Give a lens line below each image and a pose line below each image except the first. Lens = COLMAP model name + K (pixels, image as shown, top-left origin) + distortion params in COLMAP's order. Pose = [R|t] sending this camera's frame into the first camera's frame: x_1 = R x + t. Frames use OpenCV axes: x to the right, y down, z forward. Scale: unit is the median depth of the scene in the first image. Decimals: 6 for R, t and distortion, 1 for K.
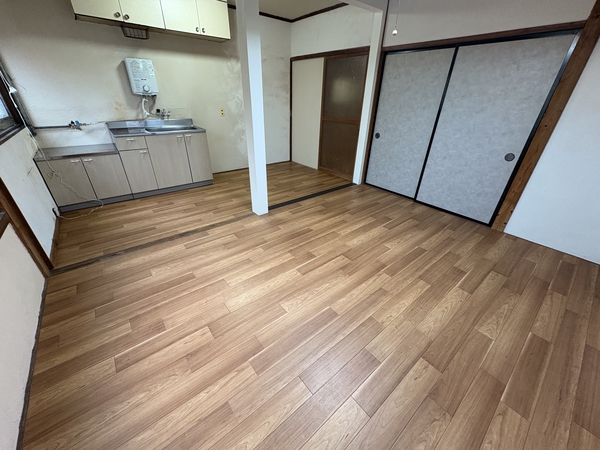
lens RADIAL K [[237.8, 0, 300.0], [0, 237.8, 225.0], [0, 0, 1]] dist [-0.000962, -0.000008]
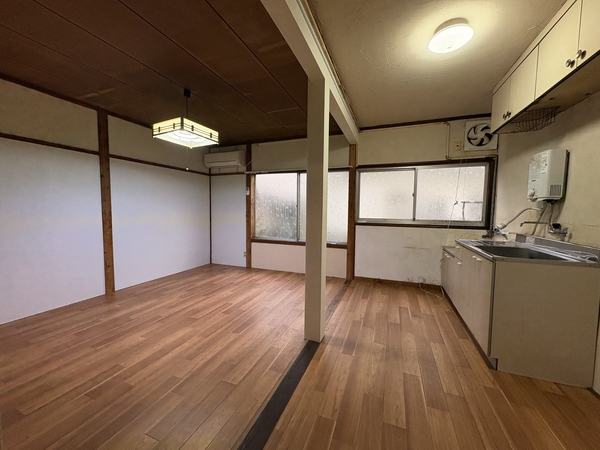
lens RADIAL K [[237.8, 0, 300.0], [0, 237.8, 225.0], [0, 0, 1]] dist [-0.000962, -0.000008]
pose [[-0.870505, -0.001399, -0.492158, 0.260692], [-0.262333, 0.847415, 0.461594, -0.754339], [0.416417, 0.530929, -0.738046, 1.504221]]
